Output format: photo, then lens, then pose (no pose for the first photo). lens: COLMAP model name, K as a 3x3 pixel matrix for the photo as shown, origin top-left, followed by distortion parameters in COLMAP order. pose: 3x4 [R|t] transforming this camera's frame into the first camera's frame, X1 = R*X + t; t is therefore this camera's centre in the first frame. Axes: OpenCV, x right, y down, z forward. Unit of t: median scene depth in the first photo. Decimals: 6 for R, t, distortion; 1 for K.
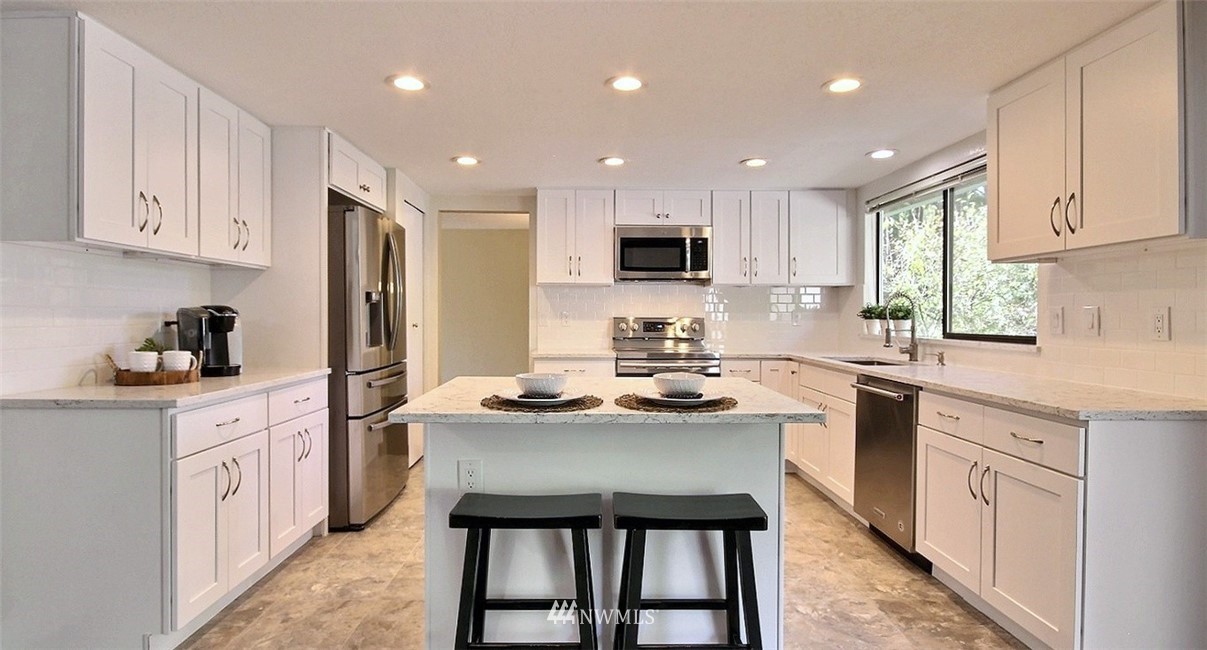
lens RADIAL K [[617.2, 0, 588.9], [0, 617.2, 322.0], [0, 0, 1]] dist [0.002798, 0.000082]
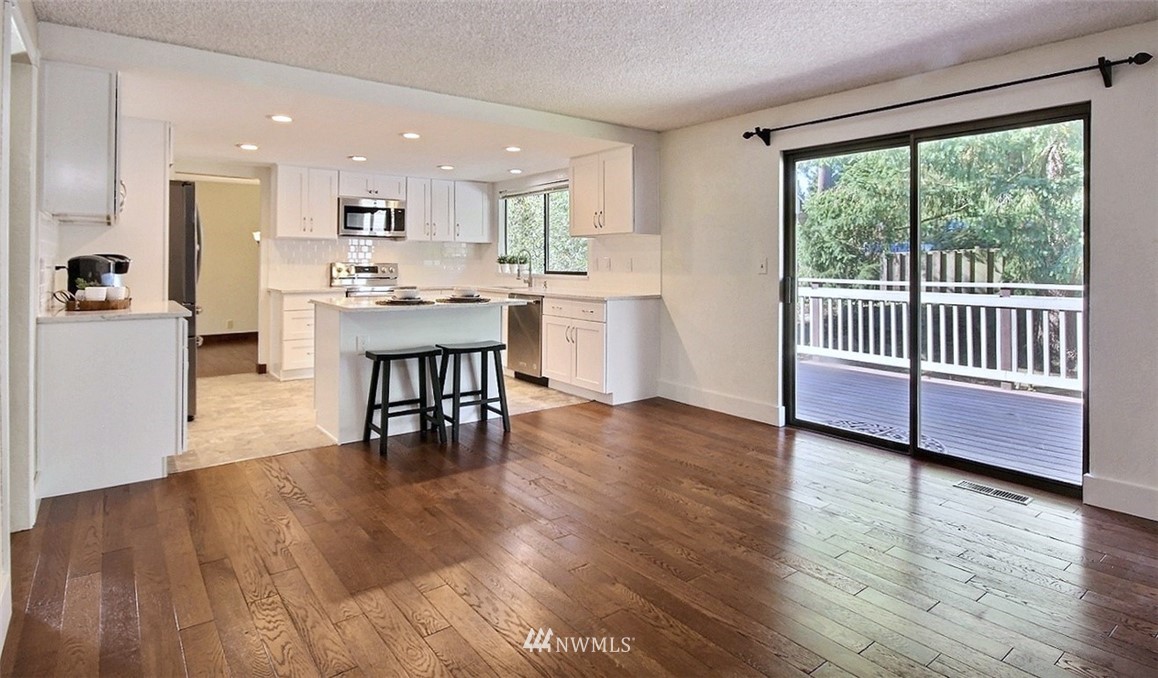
lens RADIAL K [[618.4, 0, 578.1], [0, 618.4, 255.1], [0, 0, 1]] dist [-0.002517, 0.000216]
pose [[0.801851, 0.005422, 0.597499, -0.426238], [0.006790, 0.999812, -0.018185, 0.004173], [-0.597485, 0.018639, 0.801663, -0.512862]]
